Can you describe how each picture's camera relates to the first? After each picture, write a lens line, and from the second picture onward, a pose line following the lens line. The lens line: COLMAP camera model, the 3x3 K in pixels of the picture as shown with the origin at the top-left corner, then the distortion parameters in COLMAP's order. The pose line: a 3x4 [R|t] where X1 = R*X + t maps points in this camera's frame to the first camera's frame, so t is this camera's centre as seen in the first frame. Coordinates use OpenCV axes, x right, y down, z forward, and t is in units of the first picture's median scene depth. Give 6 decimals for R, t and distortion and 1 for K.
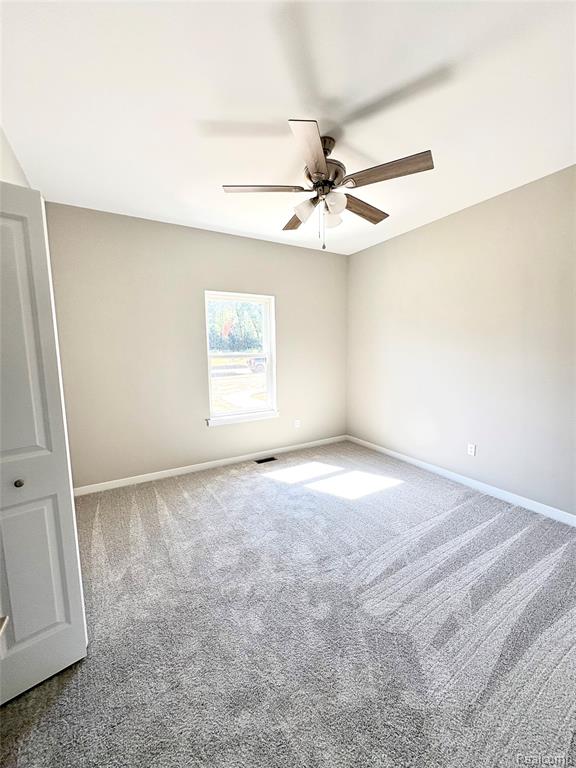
lens RADIAL K [[307.0, 0, 294.0], [0, 307.0, 381.4], [0, 0, 1]] dist [-0.000536, 0.000682]
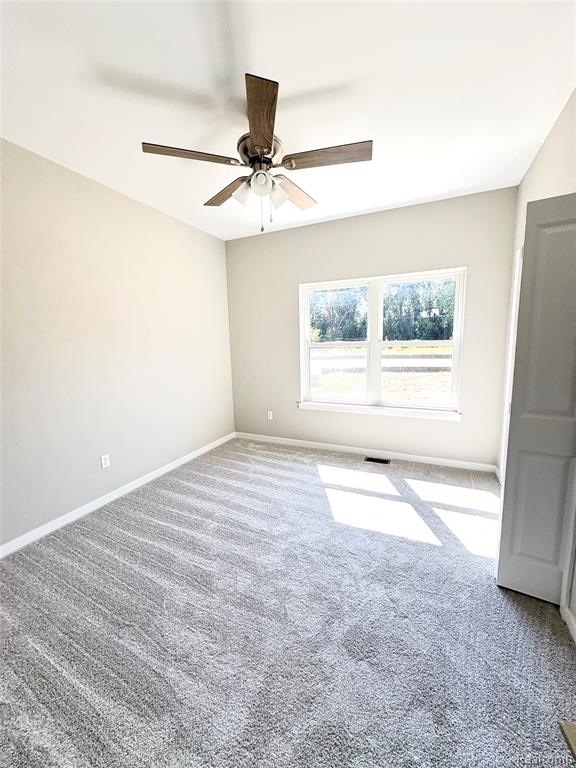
lens RADIAL K [[307.0, 0, 293.4], [0, 307.0, 384.9], [0, 0, 1]] dist [-0.000536, 0.000682]
pose [[0.590427, 0.123738, -0.797550, 0.558755], [-0.074851, 0.992314, 0.098543, -0.043957], [0.803613, 0.001515, 0.595150, 0.313677]]
